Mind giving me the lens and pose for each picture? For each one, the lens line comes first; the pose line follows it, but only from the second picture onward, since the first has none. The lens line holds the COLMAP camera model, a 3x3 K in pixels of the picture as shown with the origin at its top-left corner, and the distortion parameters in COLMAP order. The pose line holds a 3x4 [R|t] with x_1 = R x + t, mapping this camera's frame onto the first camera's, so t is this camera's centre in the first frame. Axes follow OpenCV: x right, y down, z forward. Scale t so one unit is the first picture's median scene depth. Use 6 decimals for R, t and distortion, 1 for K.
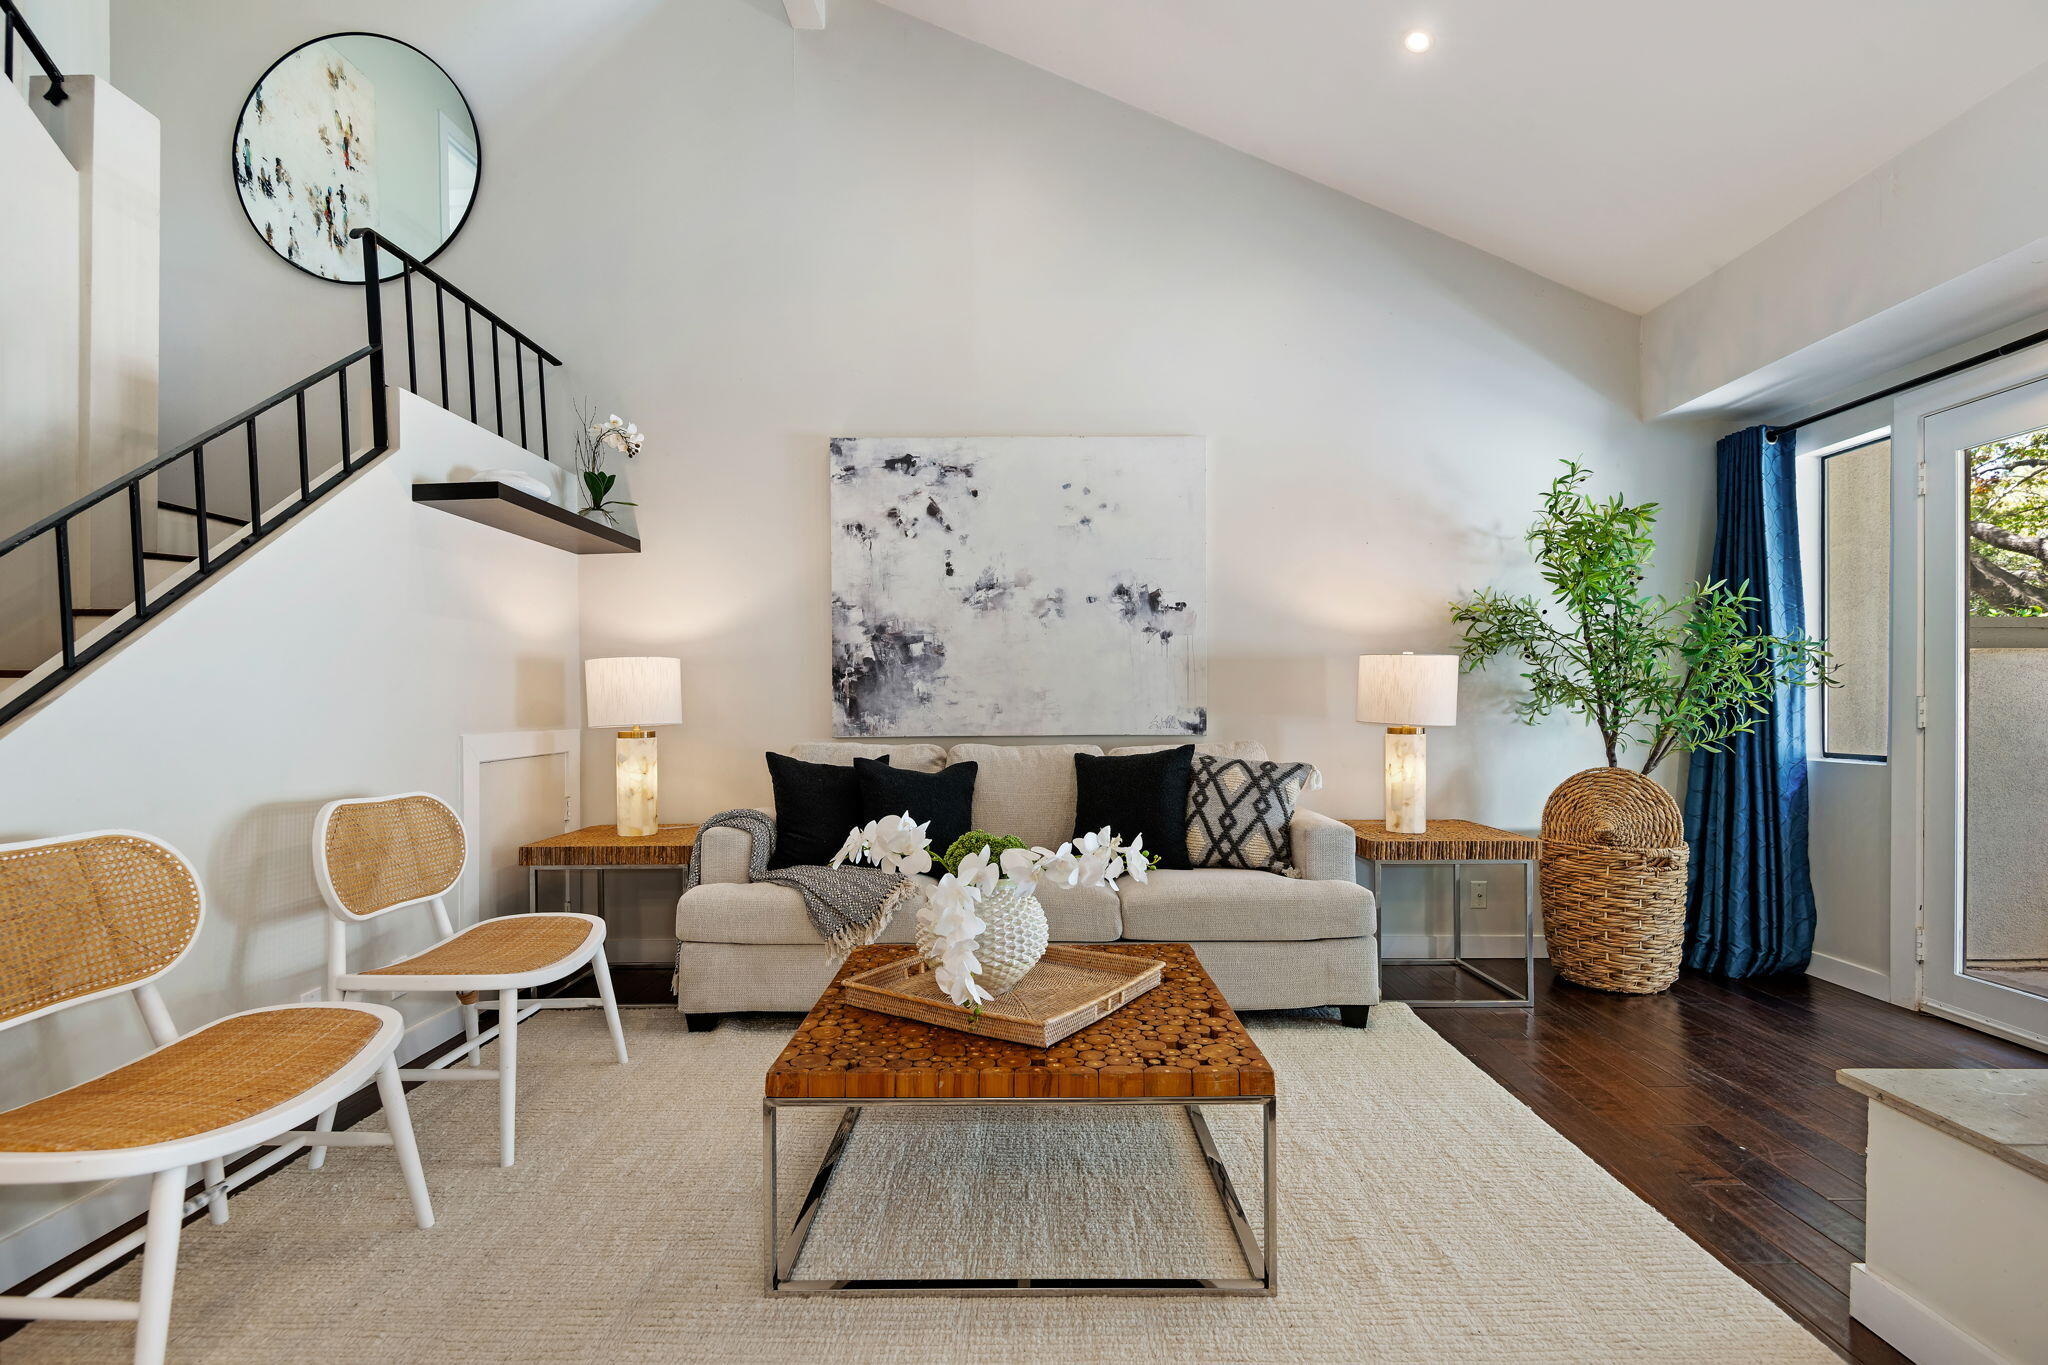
lens RADIAL K [[953.9, 0, 1018.2], [0, 953.9, 706.6], [0, 0, 1]] dist [-0.000237, -0.003016]
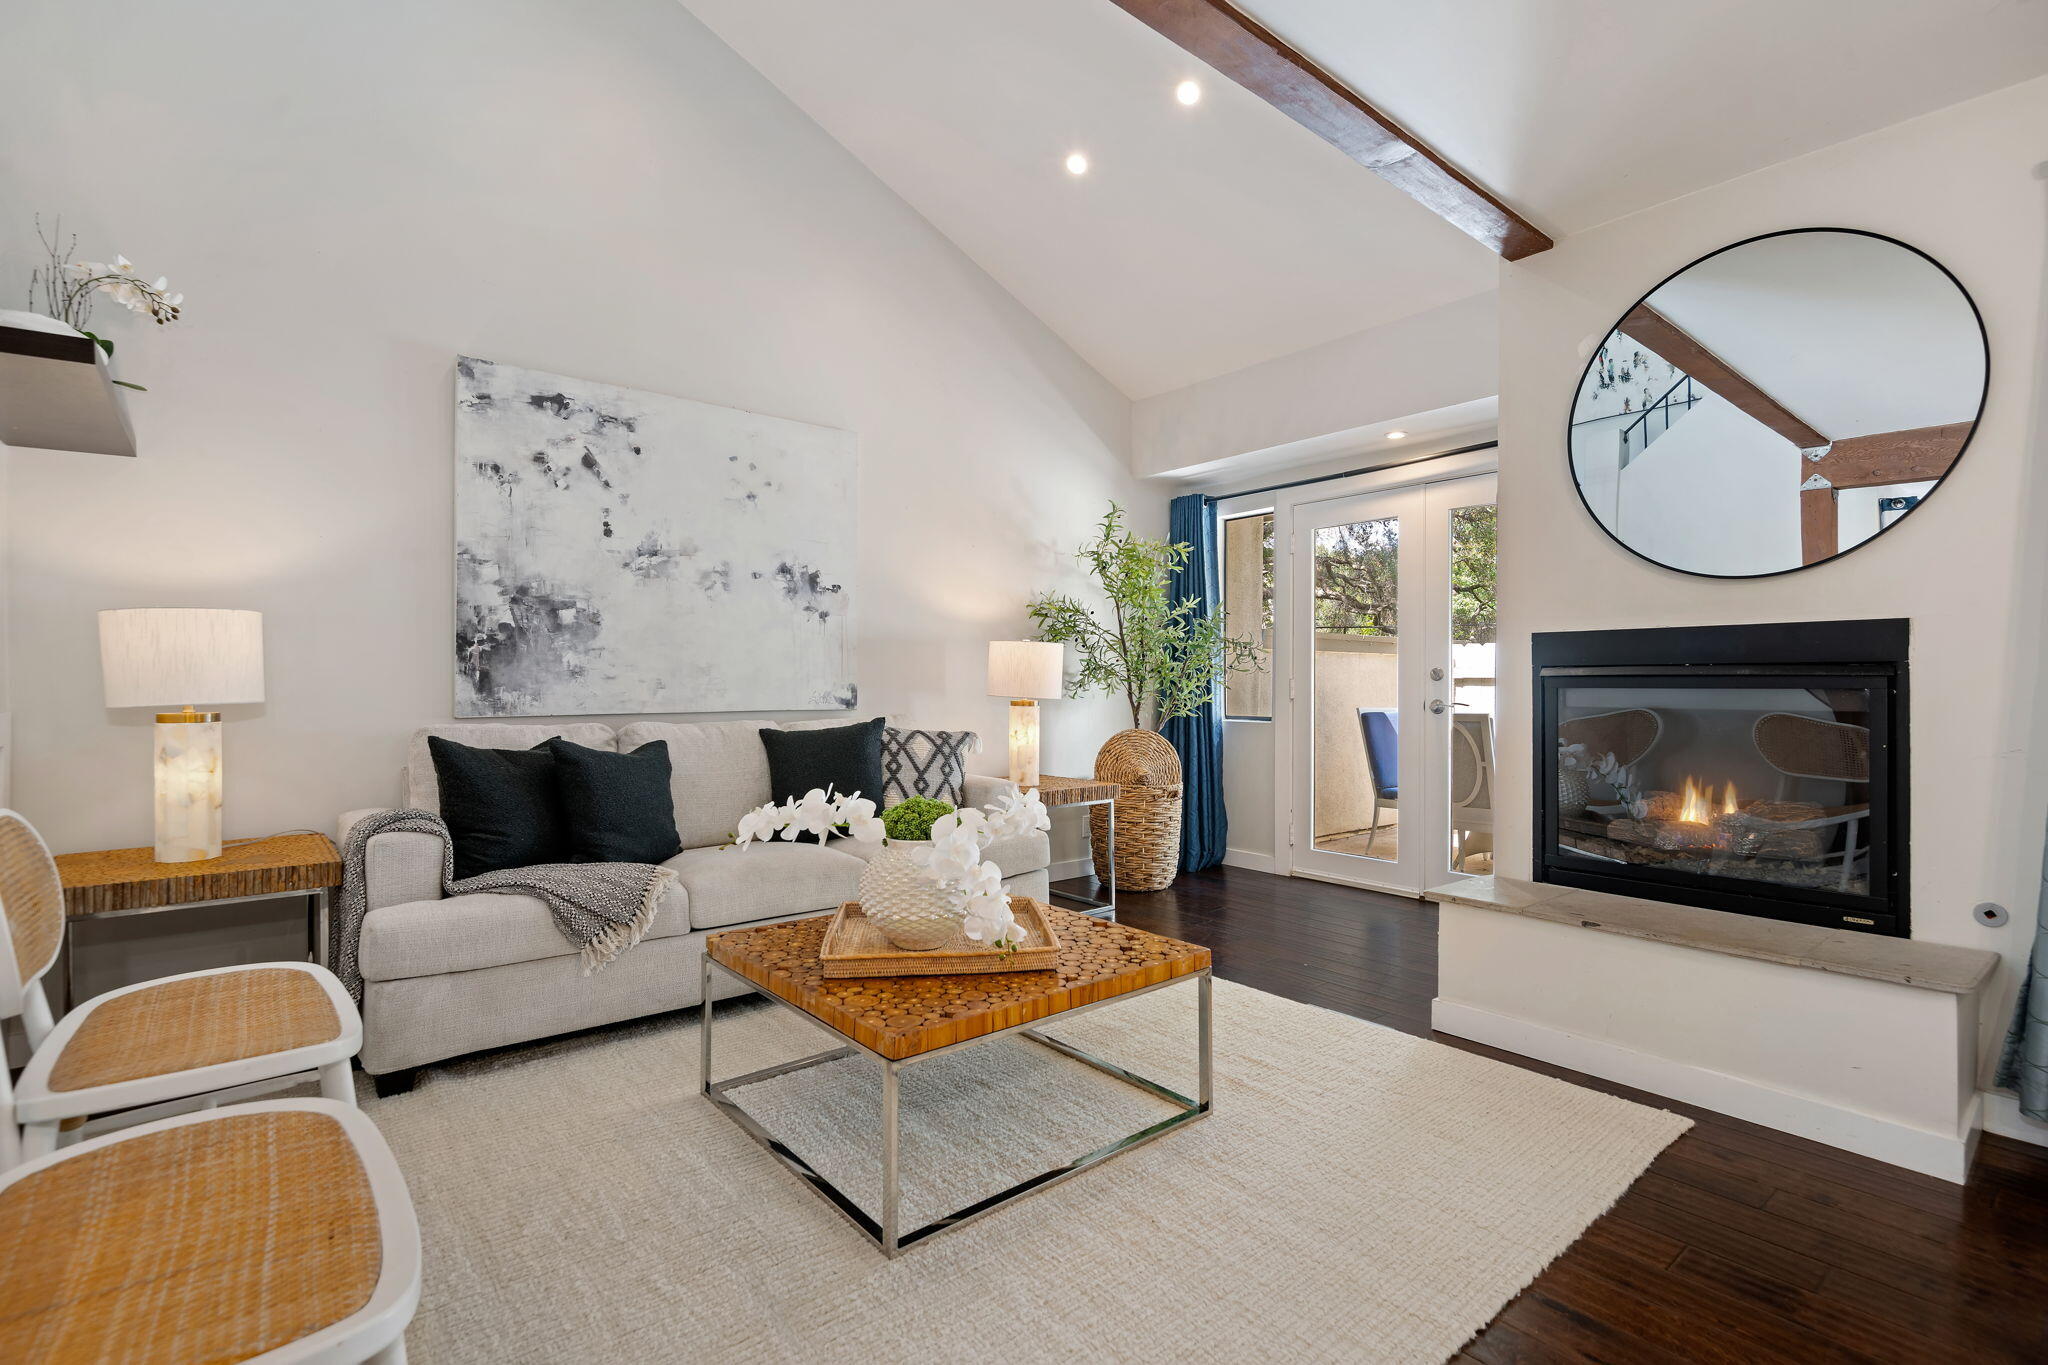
lens RADIAL K [[953.9, 0, 1021.9], [0, 953.9, 681.2], [0, 0, 1]] dist [-0.000237, -0.003016]
pose [[0.761506, 0.006981, 0.648120, -0.387178], [-0.004917, 0.999975, -0.004993, 0.002547], [-0.648139, 0.000616, 0.761522, 0.060484]]
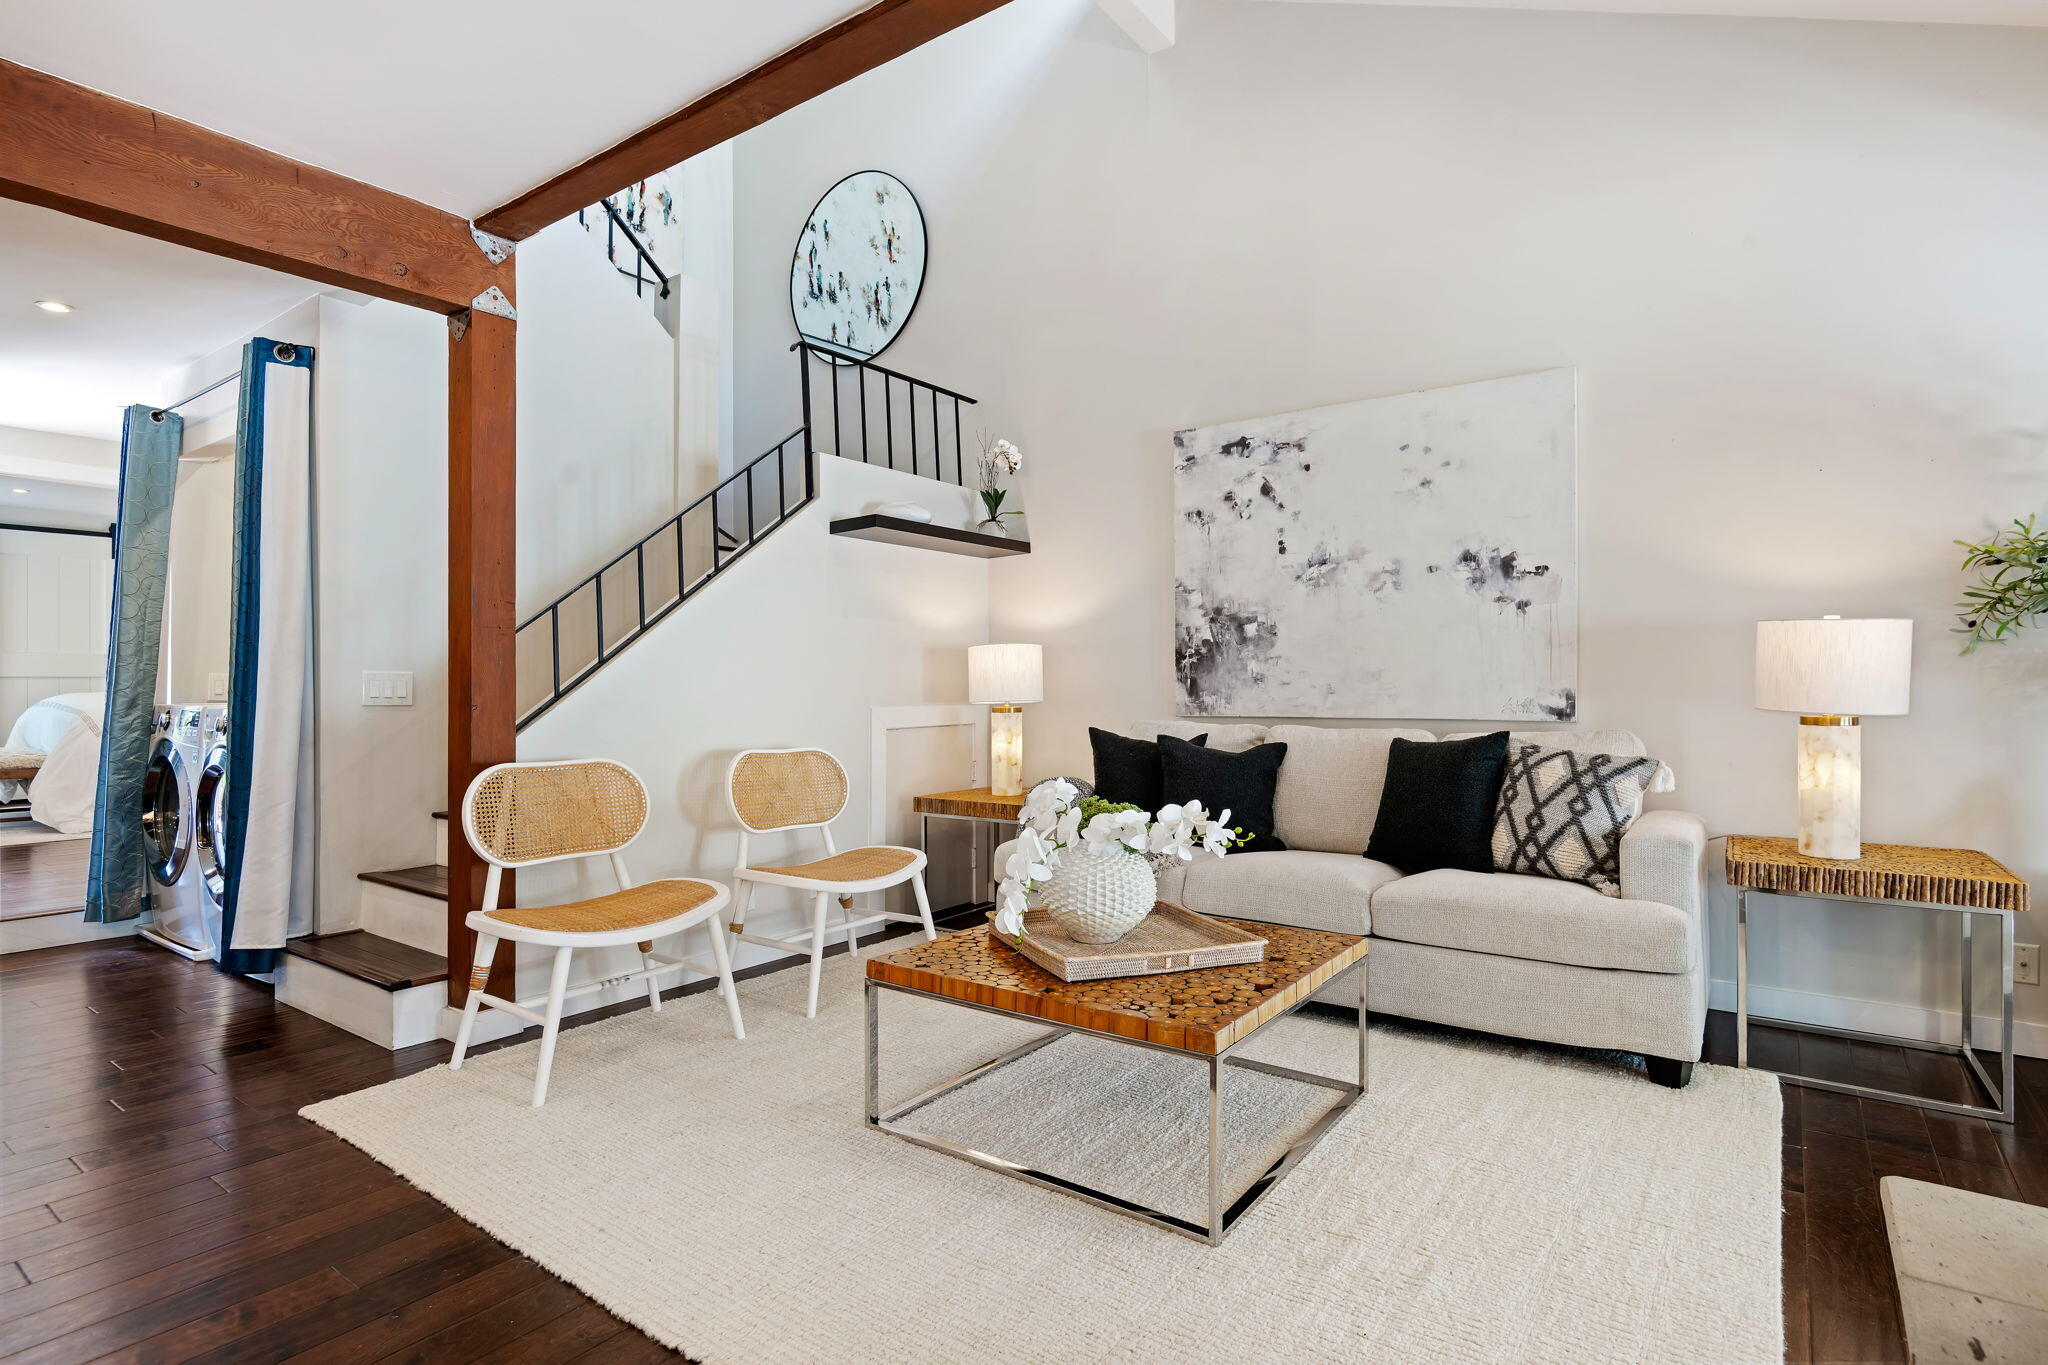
lens RADIAL K [[1026.6, 0, 1010.2], [0, 1026.6, 685.6], [0, 0, 1]] dist [-0.000043, -0.005523]
pose [[0.809499, 0.002295, -0.587116, 0.349336], [-0.003151, 0.999995, -0.000436, -0.000187], [0.587112, 0.002203, 0.809502, -0.024398]]
